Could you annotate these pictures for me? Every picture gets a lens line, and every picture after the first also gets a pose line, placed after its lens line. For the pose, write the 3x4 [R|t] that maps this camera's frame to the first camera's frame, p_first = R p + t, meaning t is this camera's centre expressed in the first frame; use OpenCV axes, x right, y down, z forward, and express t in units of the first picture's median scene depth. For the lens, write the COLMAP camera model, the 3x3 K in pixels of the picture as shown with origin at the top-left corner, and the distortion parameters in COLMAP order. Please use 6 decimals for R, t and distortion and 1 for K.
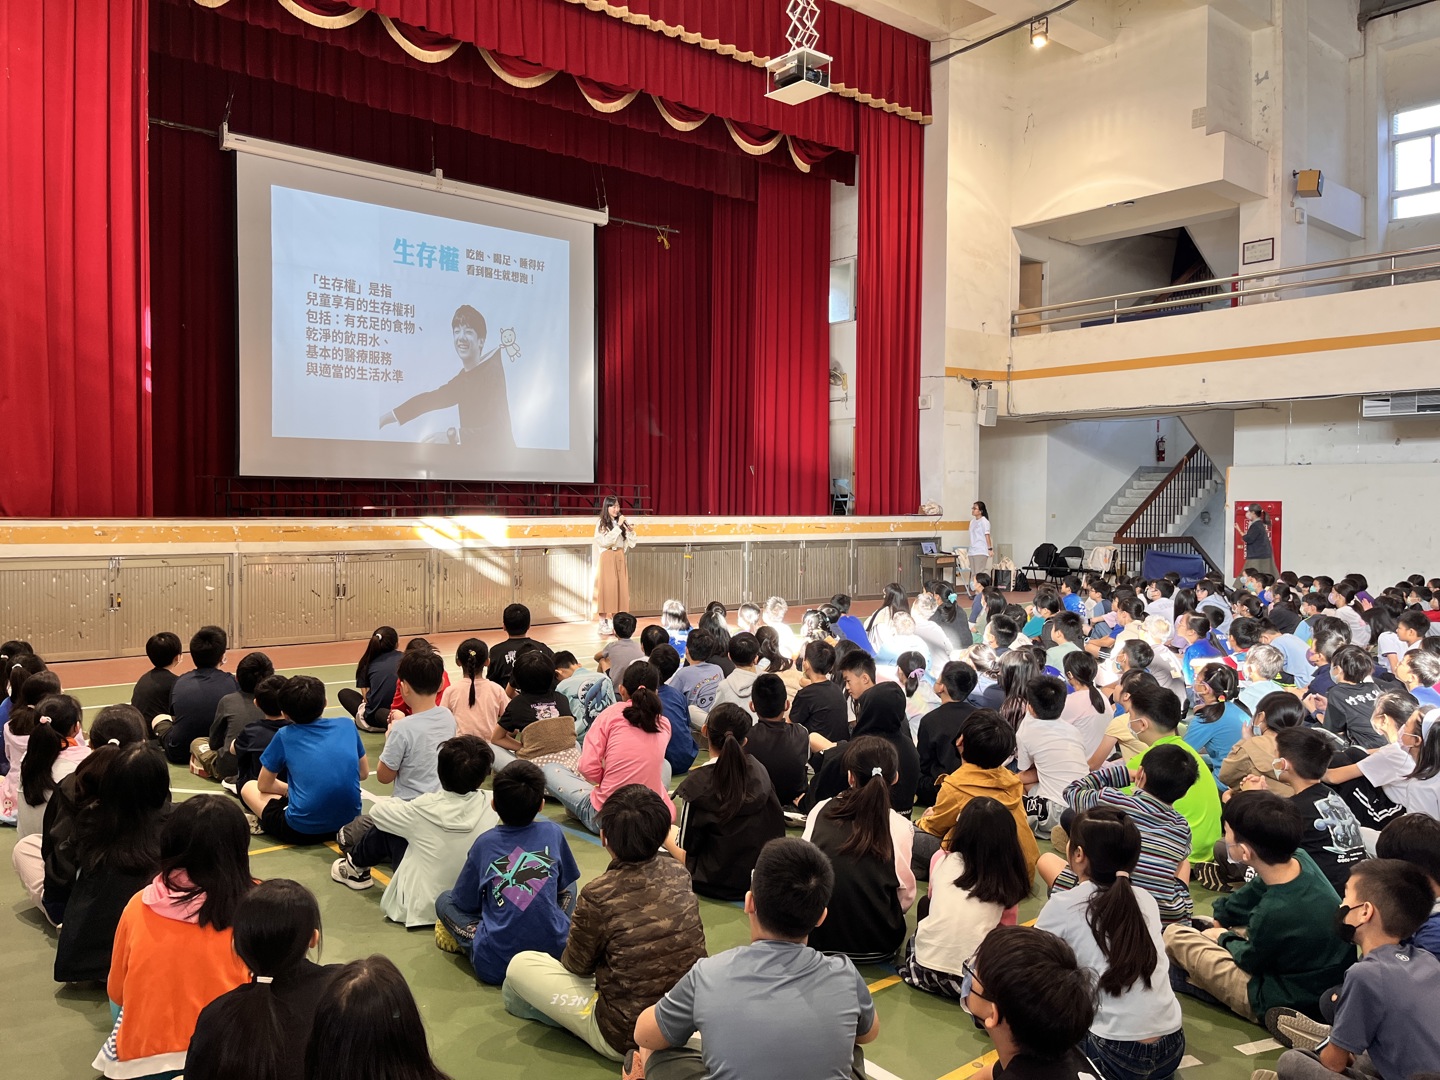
lens RADIAL K [[1086.3, 0, 697.1], [0, 1086.3, 526.9], [0, 0, 1]] dist [0.071788, -0.095165]
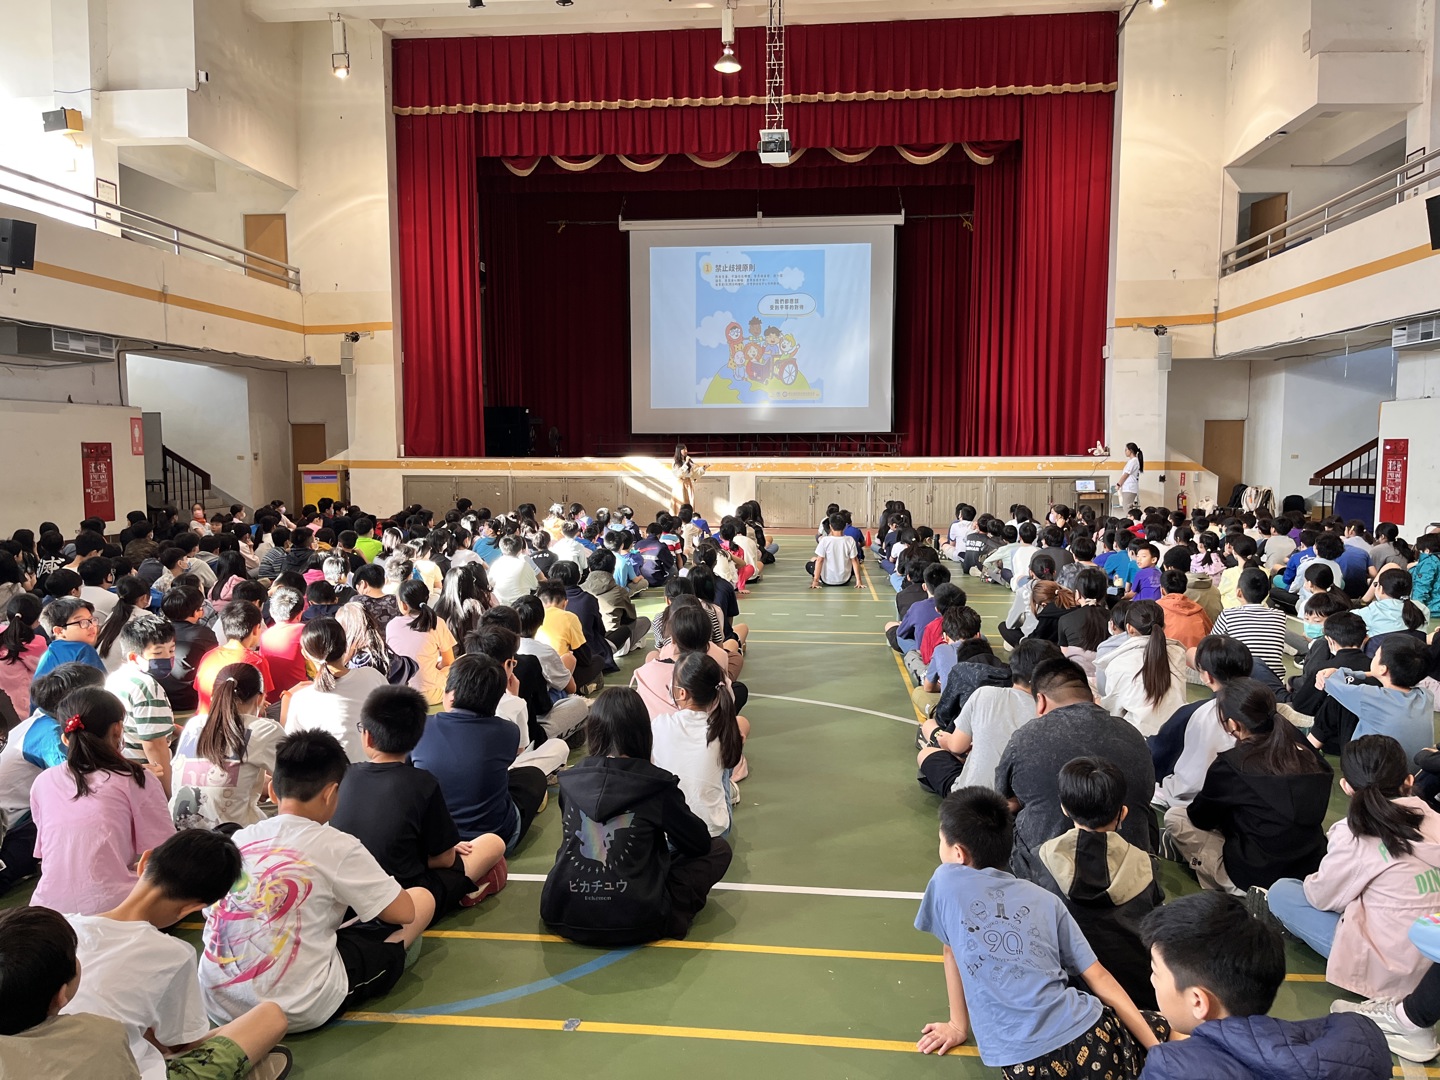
lens RADIAL K [[1078.5, 0, 711.5], [0, 1078.5, 543.7], [0, 0, 1]] dist [0.069924, -0.096523]
pose [[0.712478, 0.053258, -0.699671, 0.723989], [-0.007974, 0.997666, 0.067821, 0.006474], [0.701650, -0.042742, 0.711239, -0.058696]]
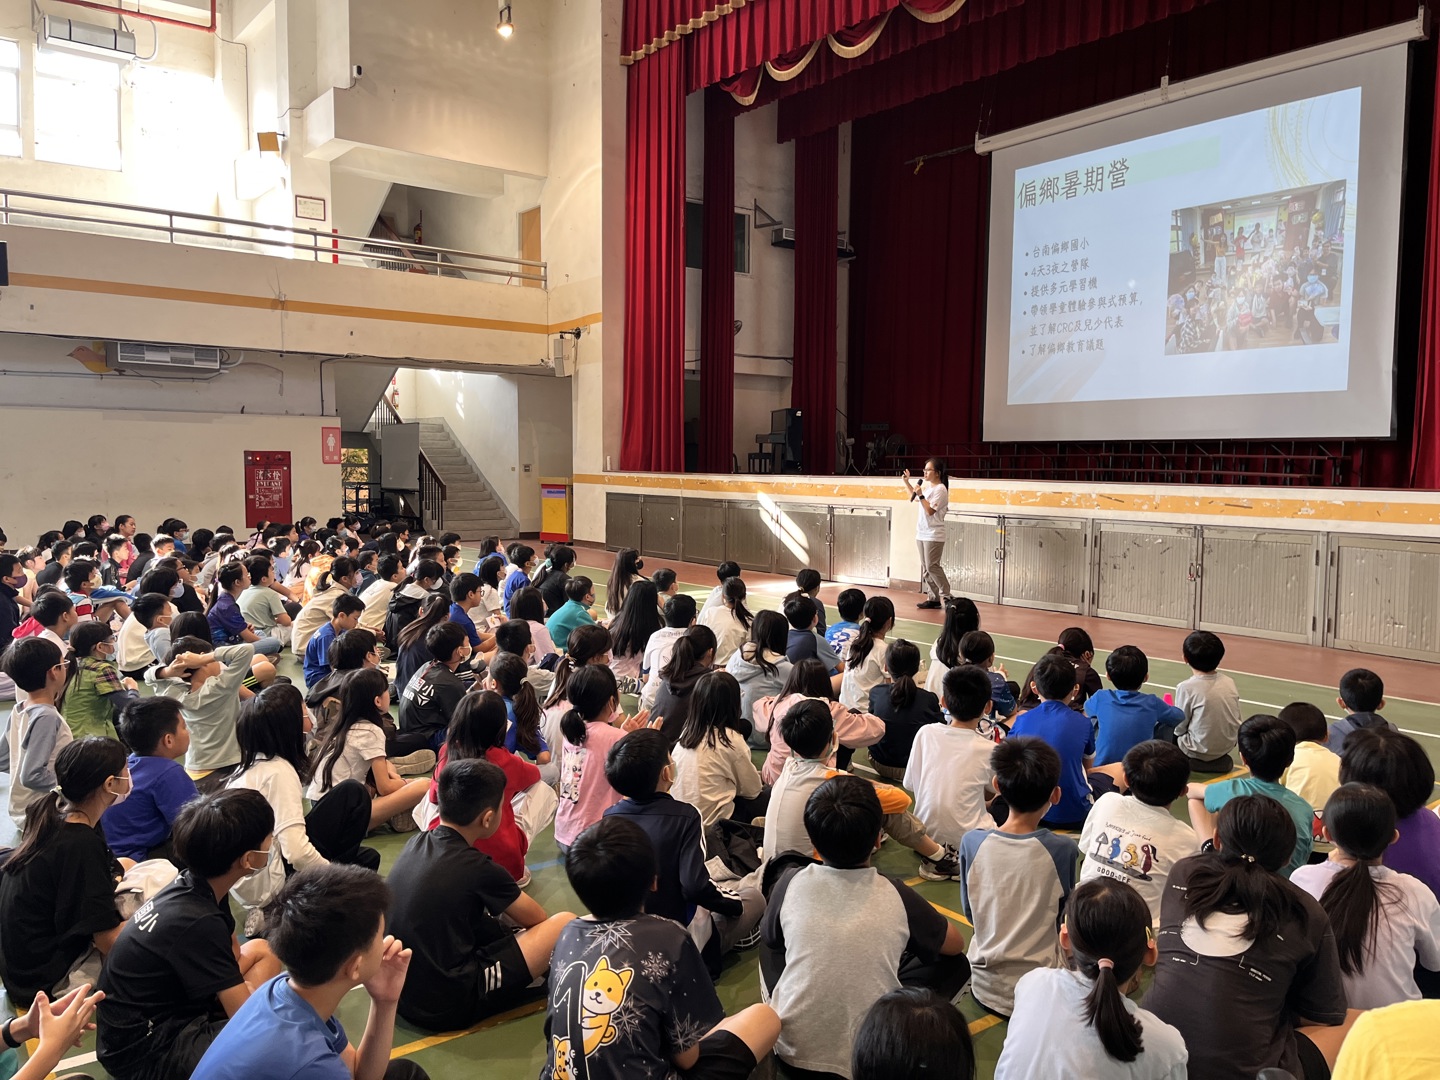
lens RADIAL K [[1078.5, 0, 711.5], [0, 1078.5, 543.7], [0, 0, 1]] dist [0.069924, -0.096523]
pose [[-0.023748, 0.069063, -0.997330, 0.651718], [-0.031056, 0.997079, 0.069785, -0.010298], [0.999236, 0.032630, -0.021533, 0.676256]]
